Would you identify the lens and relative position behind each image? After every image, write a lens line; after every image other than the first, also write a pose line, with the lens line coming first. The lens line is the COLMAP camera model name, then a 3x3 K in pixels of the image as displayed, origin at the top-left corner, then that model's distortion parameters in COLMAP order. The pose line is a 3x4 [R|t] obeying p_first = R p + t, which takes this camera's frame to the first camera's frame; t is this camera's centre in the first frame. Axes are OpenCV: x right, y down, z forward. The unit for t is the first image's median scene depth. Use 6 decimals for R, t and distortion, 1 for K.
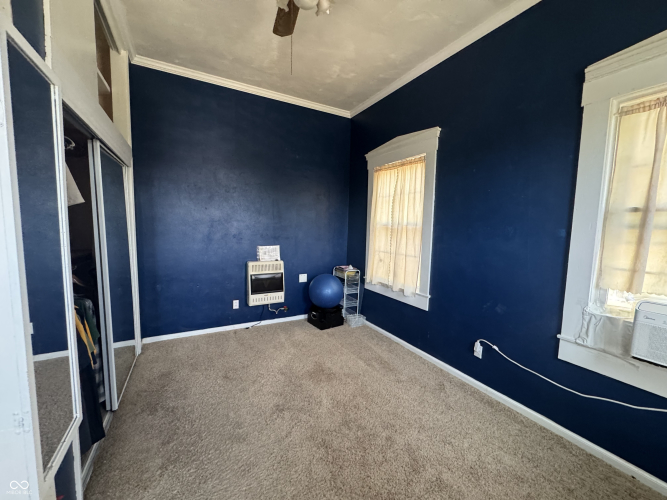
lens RADIAL K [[265.3, 0, 332.2], [0, 265.3, 250.6], [0, 0, 1]] dist [-0.007276, 0.000130]
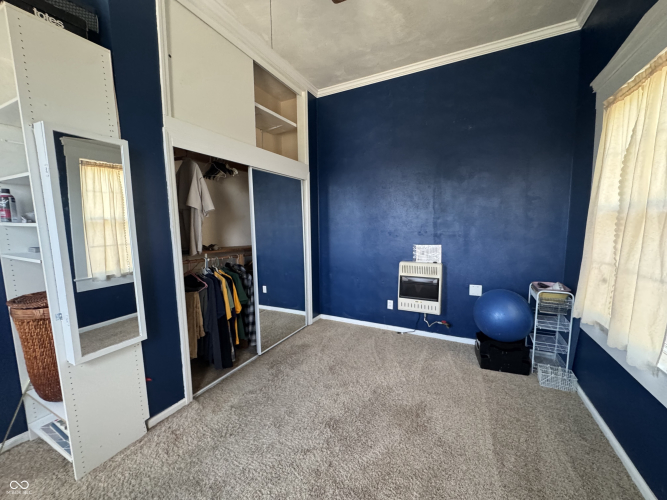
lens RADIAL K [[265.3, 0, 332.2], [0, 265.3, 250.6], [0, 0, 1]] dist [-0.007276, 0.000130]
pose [[0.562972, 0.051432, -0.824874, 0.302627], [-0.050321, 0.998343, 0.027905, -0.008406], [0.824942, 0.025798, 0.564628, 0.281307]]
